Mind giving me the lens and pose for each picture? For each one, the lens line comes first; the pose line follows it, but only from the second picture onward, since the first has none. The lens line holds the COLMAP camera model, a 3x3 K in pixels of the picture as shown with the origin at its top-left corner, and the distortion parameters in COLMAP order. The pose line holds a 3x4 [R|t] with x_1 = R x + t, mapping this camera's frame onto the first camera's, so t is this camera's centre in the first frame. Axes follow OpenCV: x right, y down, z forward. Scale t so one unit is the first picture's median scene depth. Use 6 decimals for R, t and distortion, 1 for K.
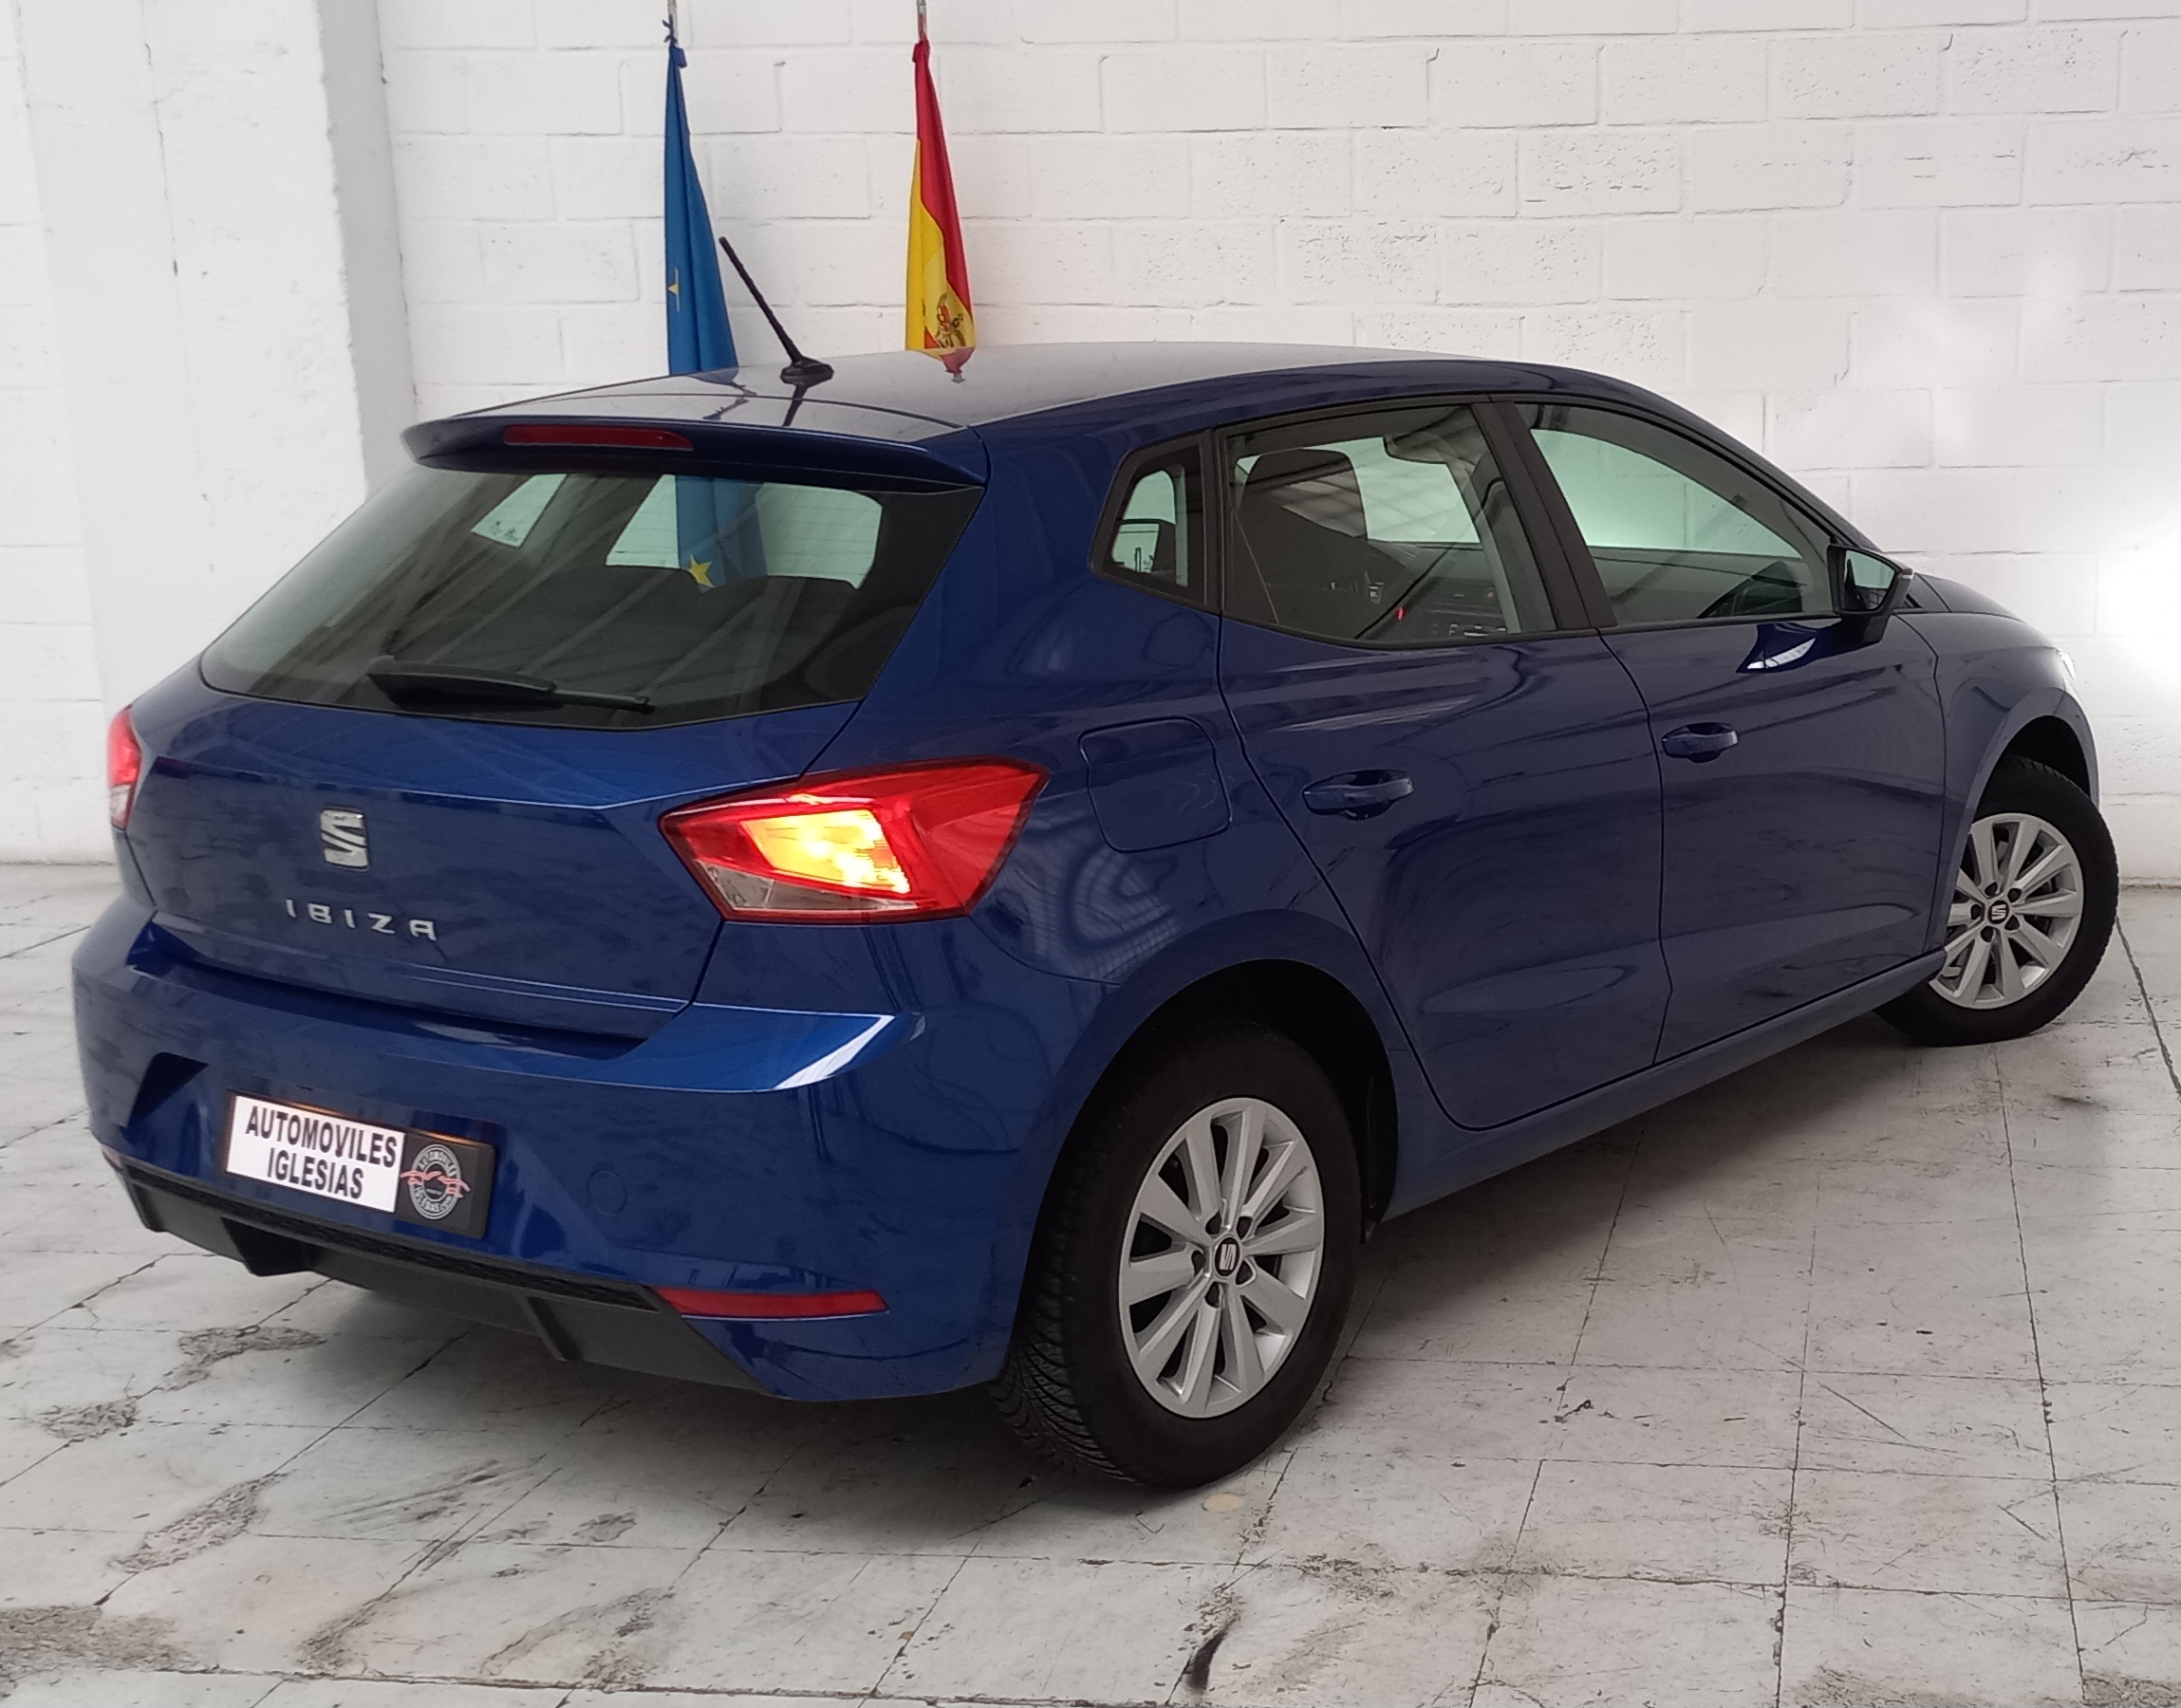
lens RADIAL K [[2329.9, 0, 1565.0], [0, 2329.9, 867.8], [0, 0, 1]] dist [0.092527, -0.106591]
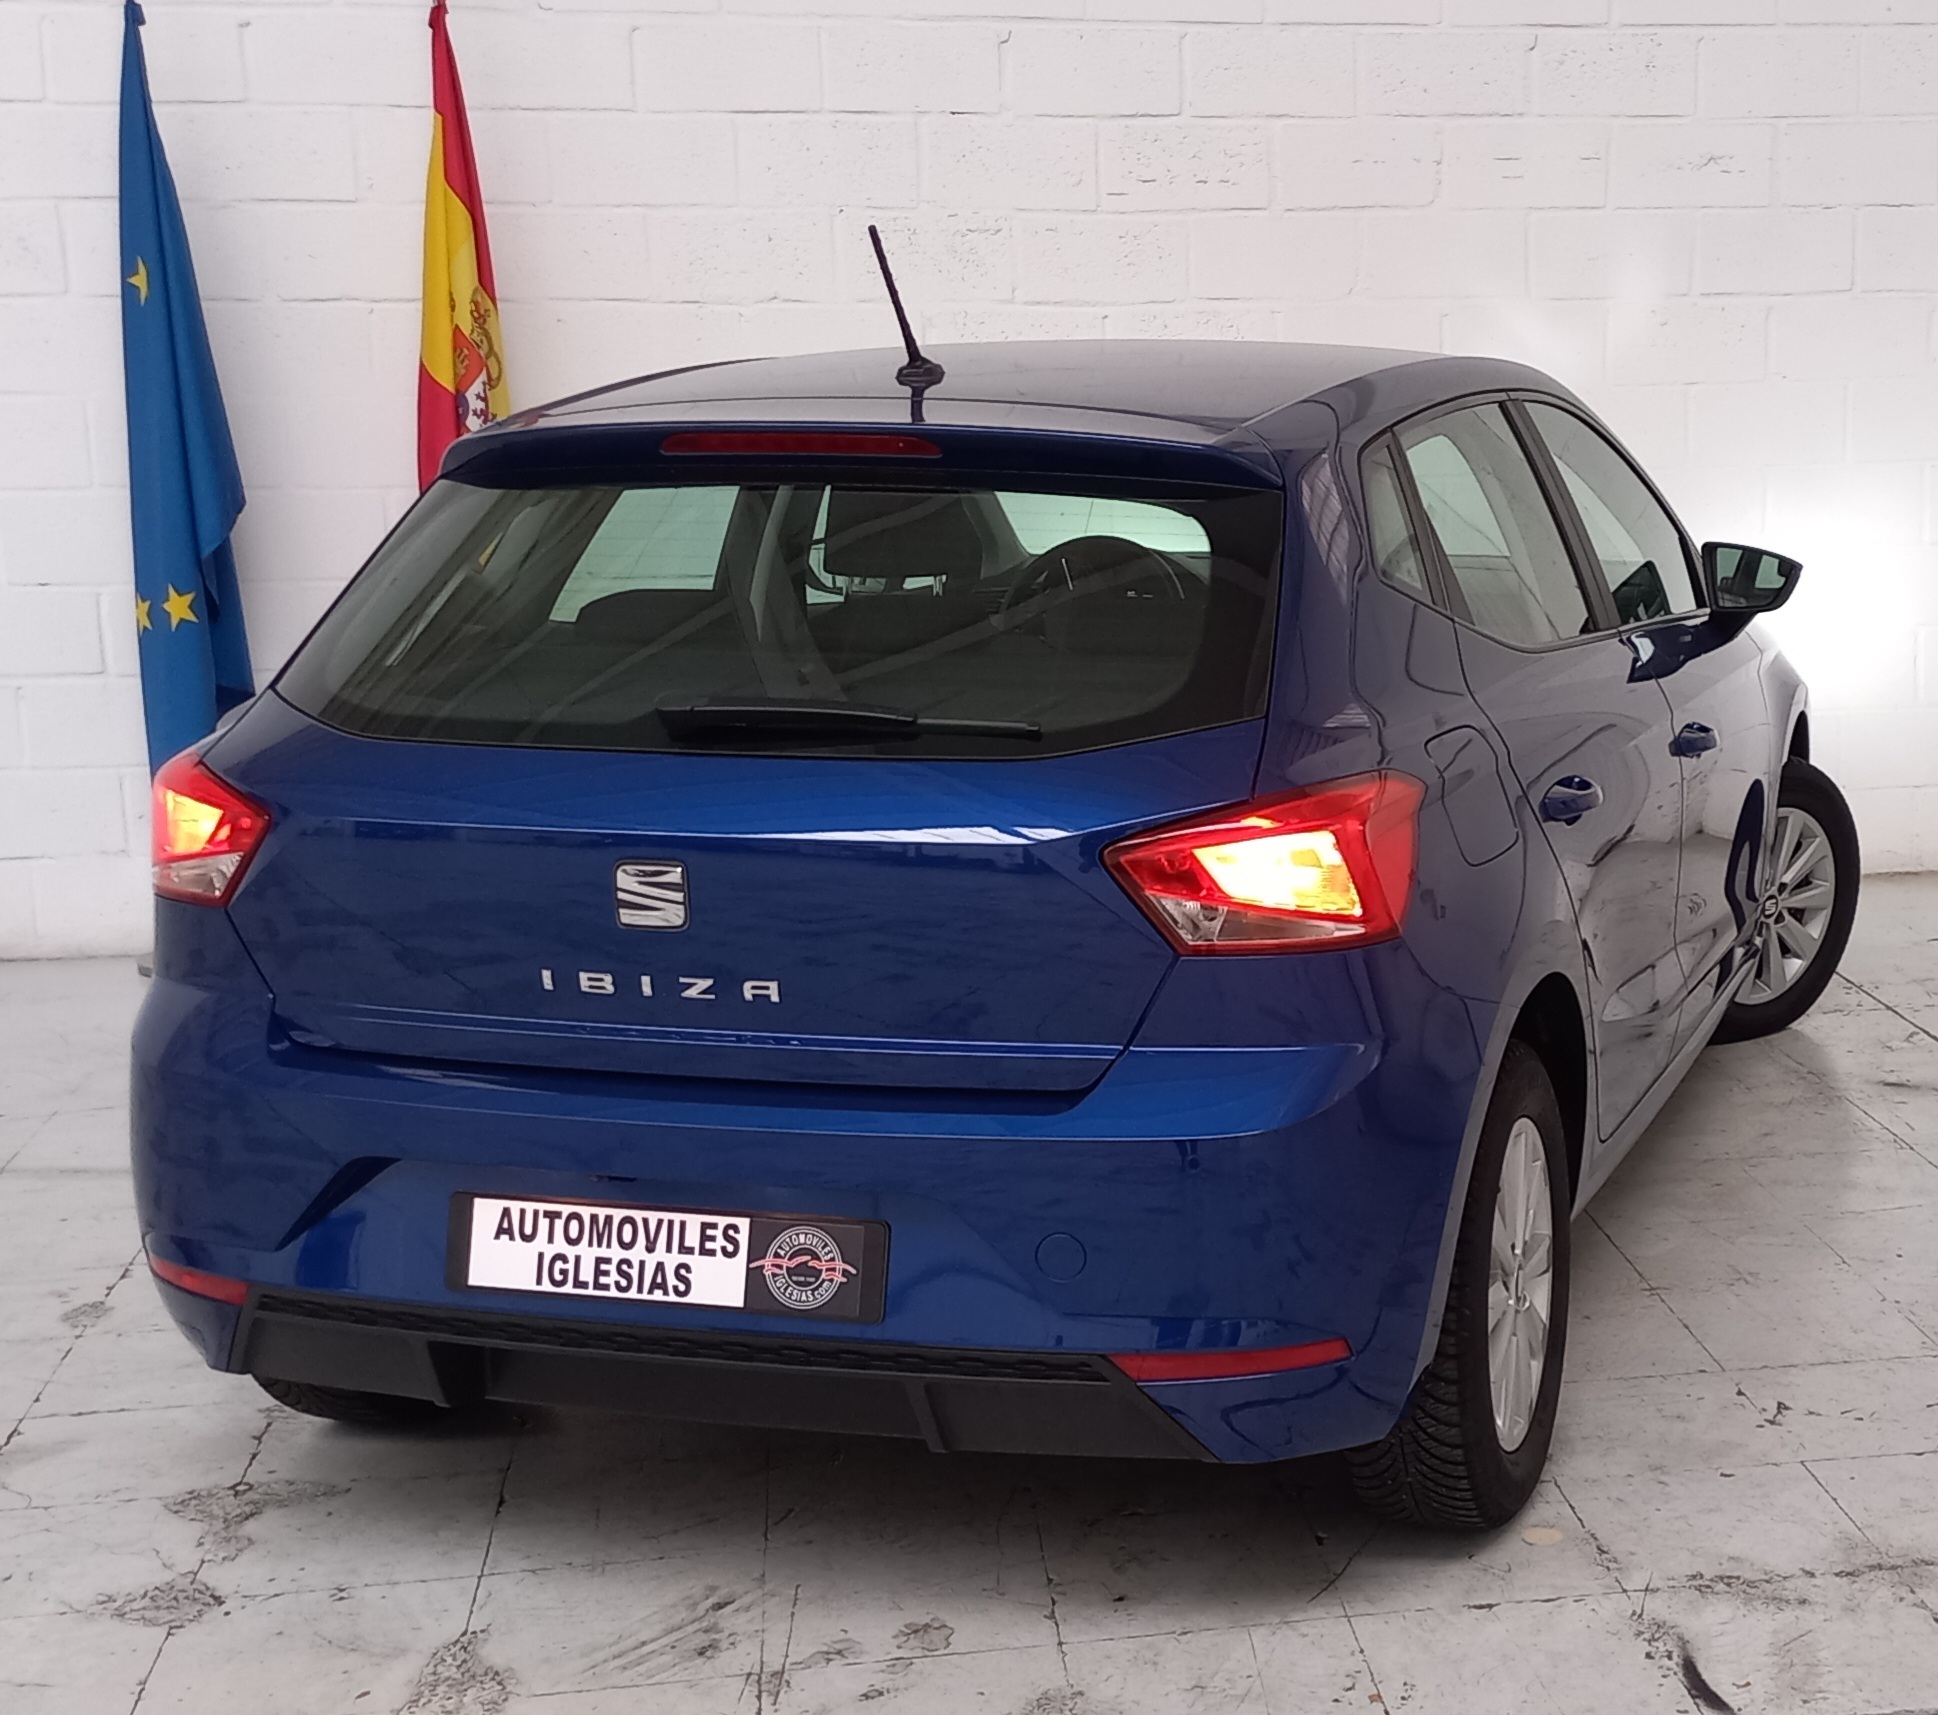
lens RADIAL K [[2458.5, 0, 1256.3], [0, 2458.5, 893.7], [0, 0, 1]] dist [0.109063, -0.167397]
pose [[0.967470, -0.053291, 0.247308, -0.500160], [0.054190, 0.998526, 0.003177, -0.003513], [-0.247113, 0.010328, 0.968932, 0.037301]]
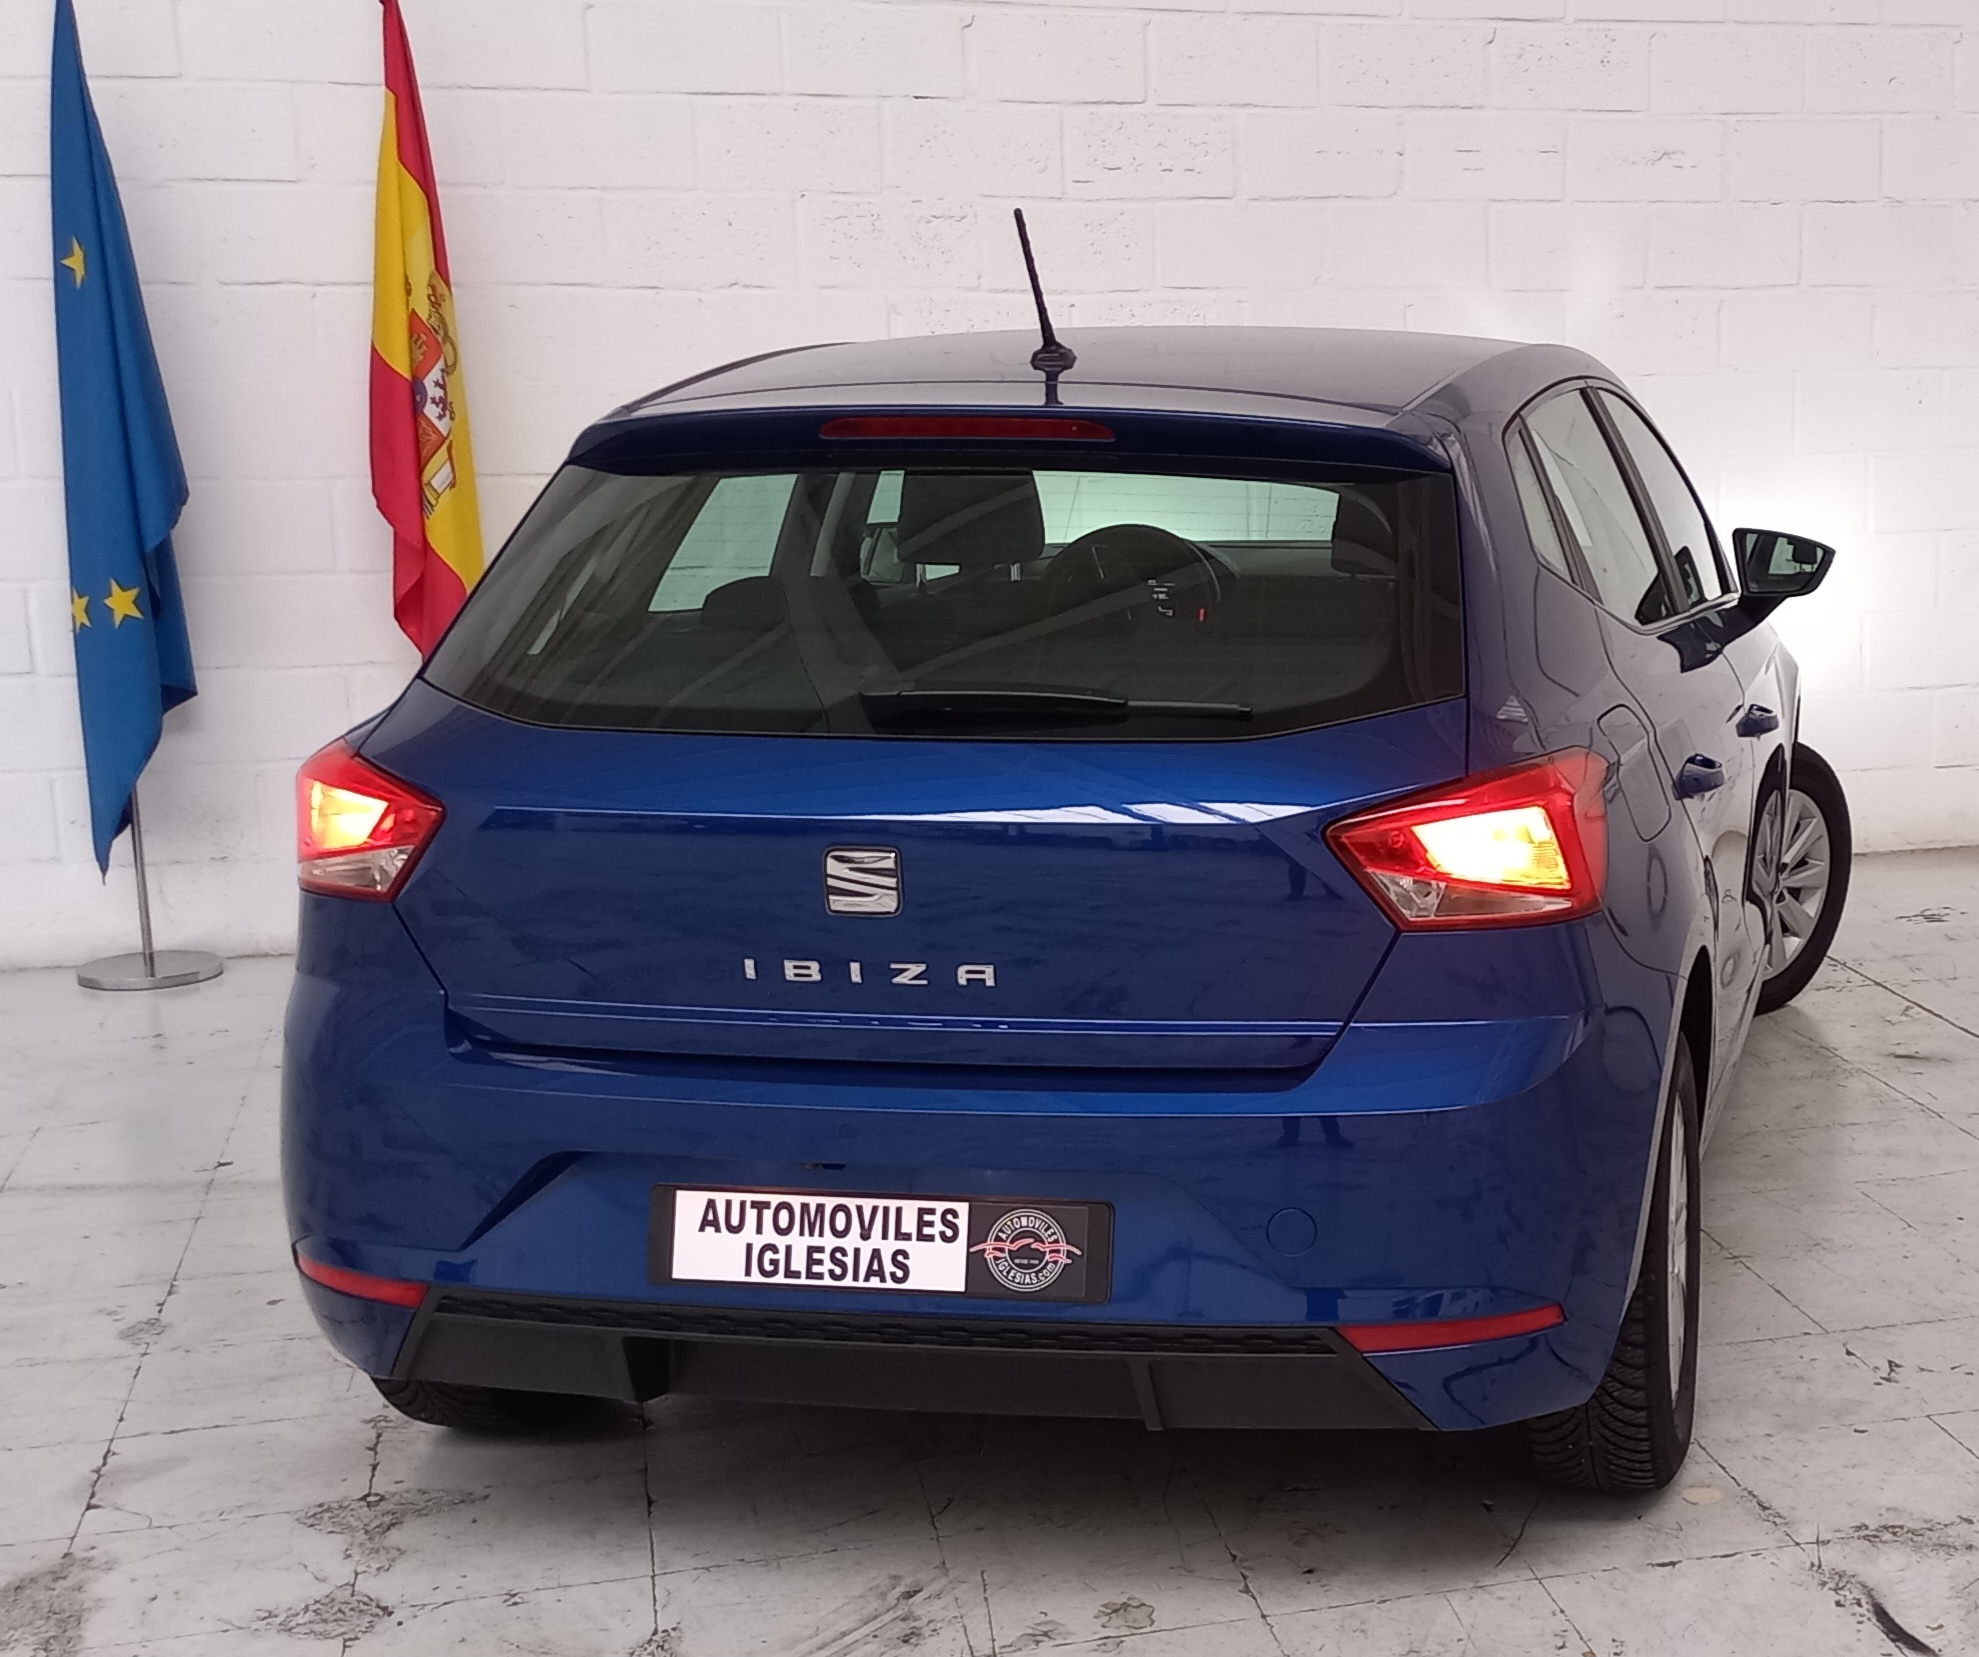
lens RADIAL K [[2470.8, 0, 1311.0], [0, 2470.8, 907.3], [0, 0, 1]] dist [0.102137, -0.160125]
pose [[0.939713, -0.071301, 0.334447, -0.637495], [0.070192, 0.997414, 0.015418, -0.005087], [-0.334682, 0.008987, 0.942288, 0.062896]]
